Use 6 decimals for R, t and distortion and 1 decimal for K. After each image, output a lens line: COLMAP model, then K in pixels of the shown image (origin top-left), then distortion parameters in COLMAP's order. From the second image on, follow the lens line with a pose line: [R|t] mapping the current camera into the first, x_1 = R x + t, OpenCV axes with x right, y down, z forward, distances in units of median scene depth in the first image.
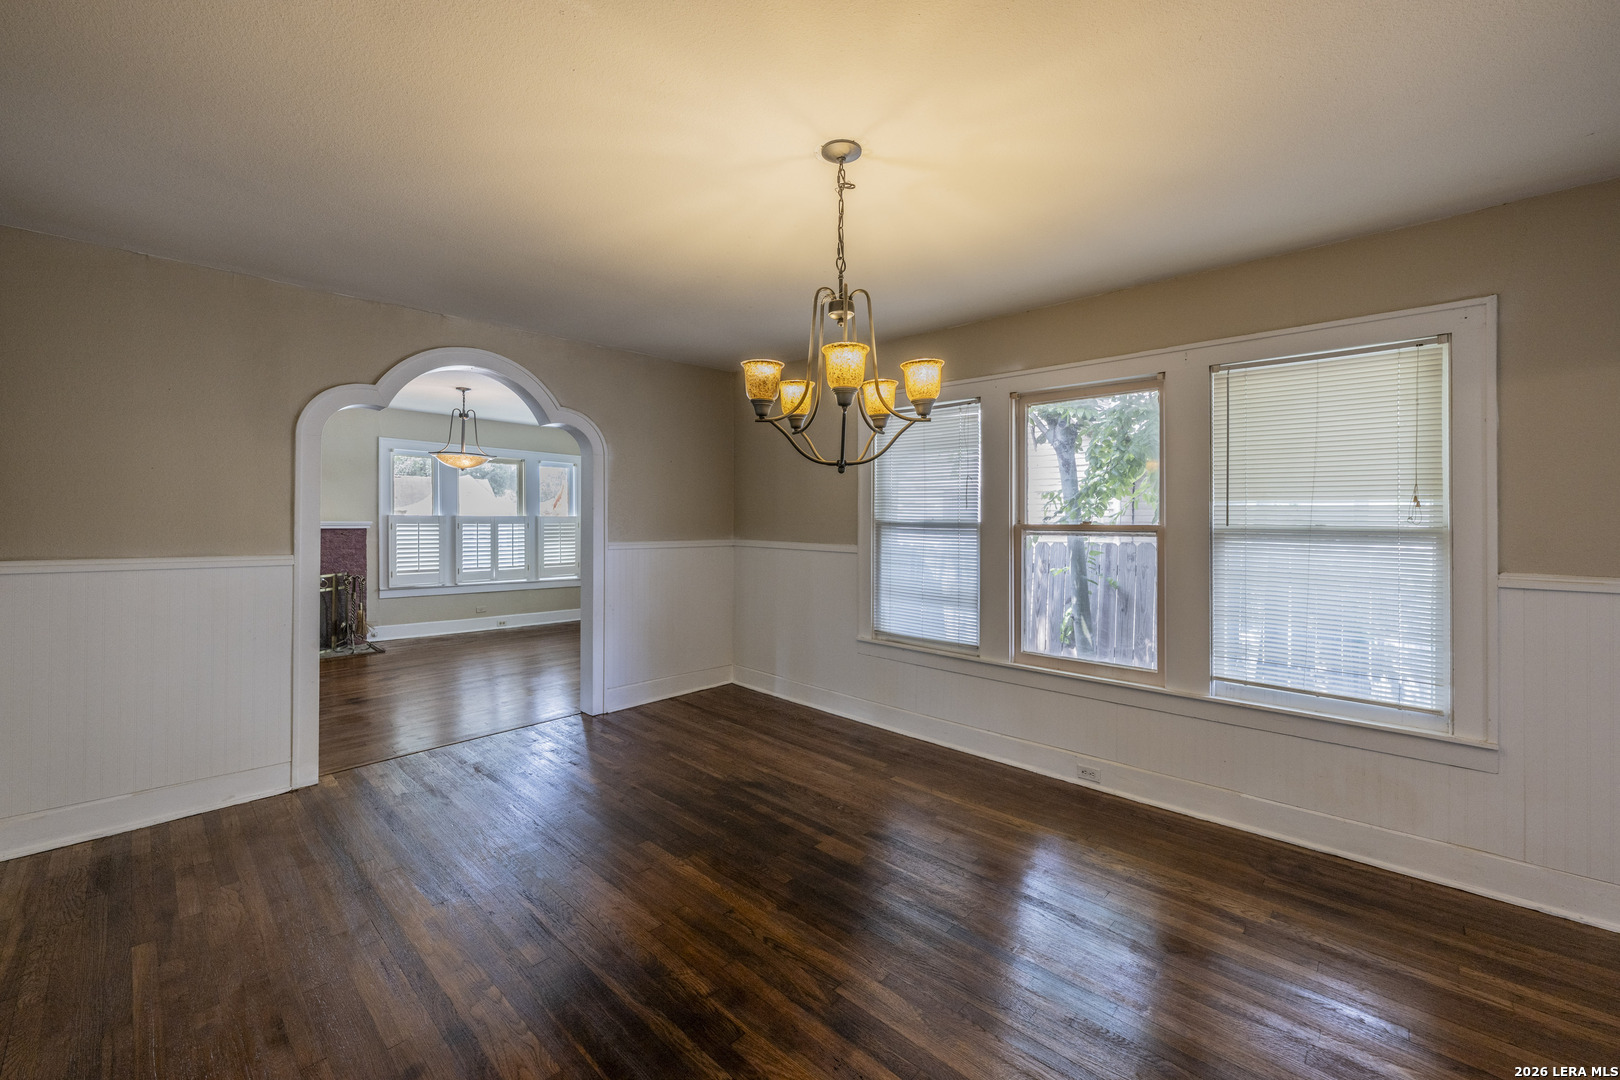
lens RADIAL K [[644.8, 0, 806.1], [0, 644.8, 519.4], [0, 0, 1]] dist [-0.000422, 0.000052]
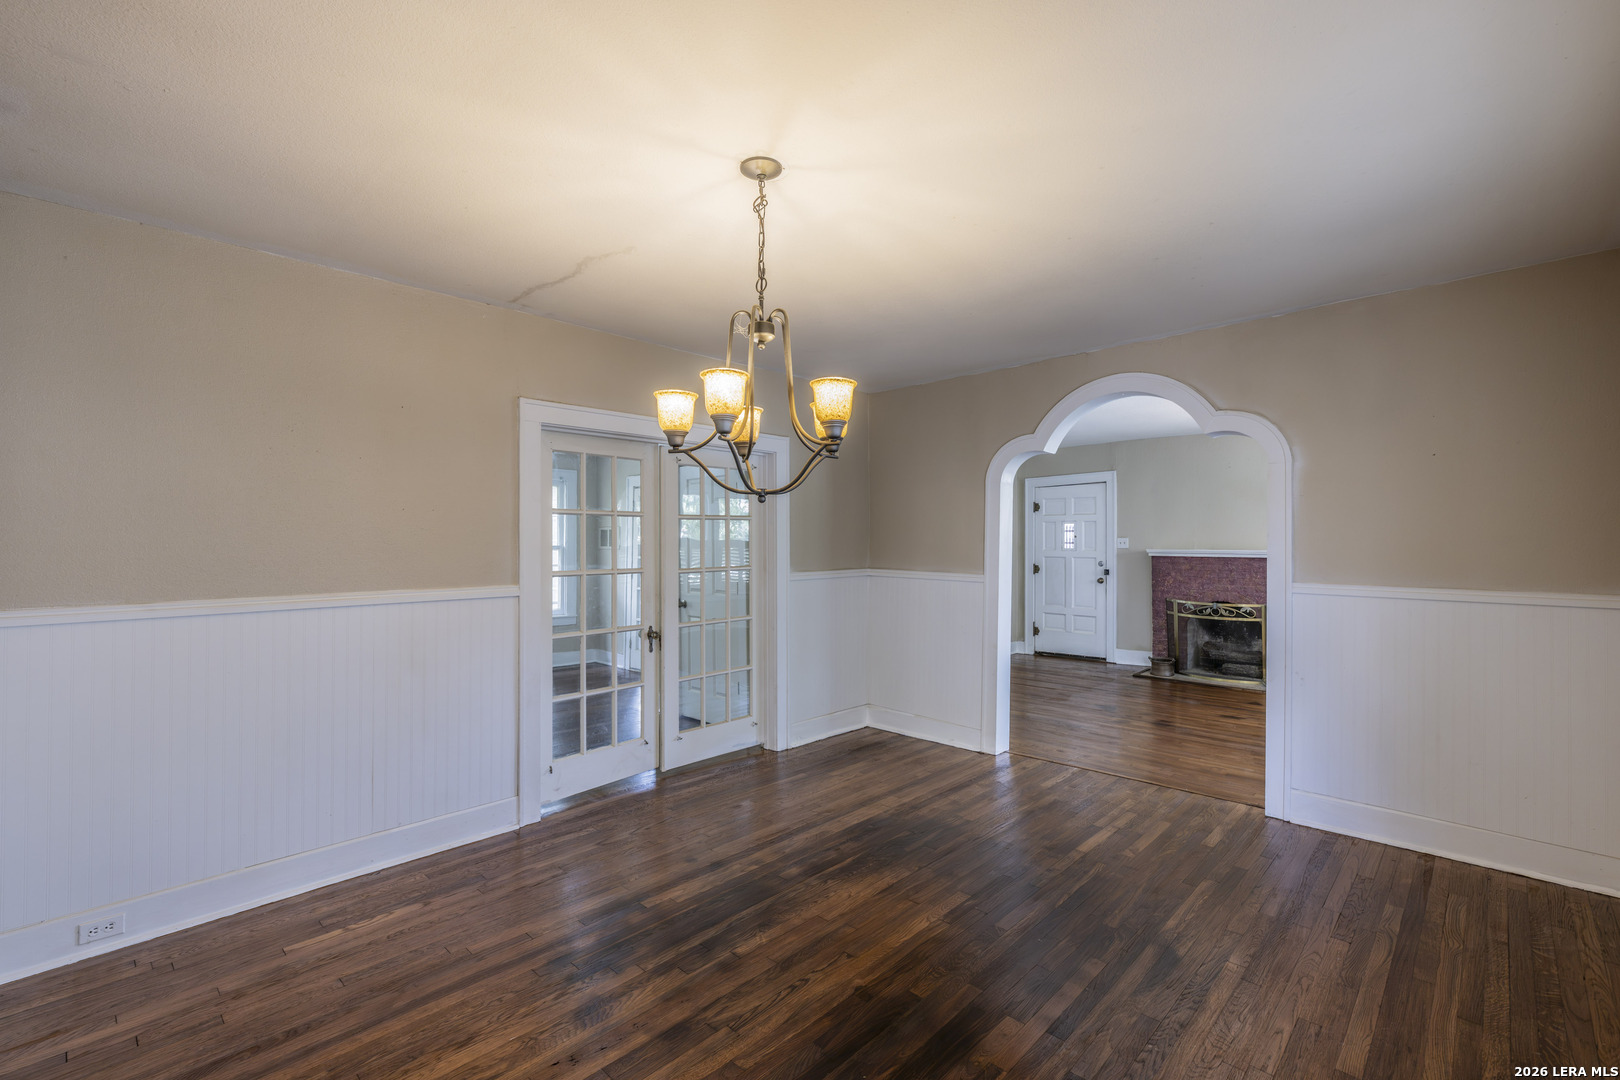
lens RADIAL K [[695.6, 0, 810.0], [0, 695.6, 540.0], [0, 0, 1]] dist [0.001941, 0.000051]
pose [[-0.008422, -0.007103, -0.999939, 0.607996], [-0.002218, 0.999972, -0.007085, -0.007094], [0.999962, 0.002158, -0.008438, 0.614738]]
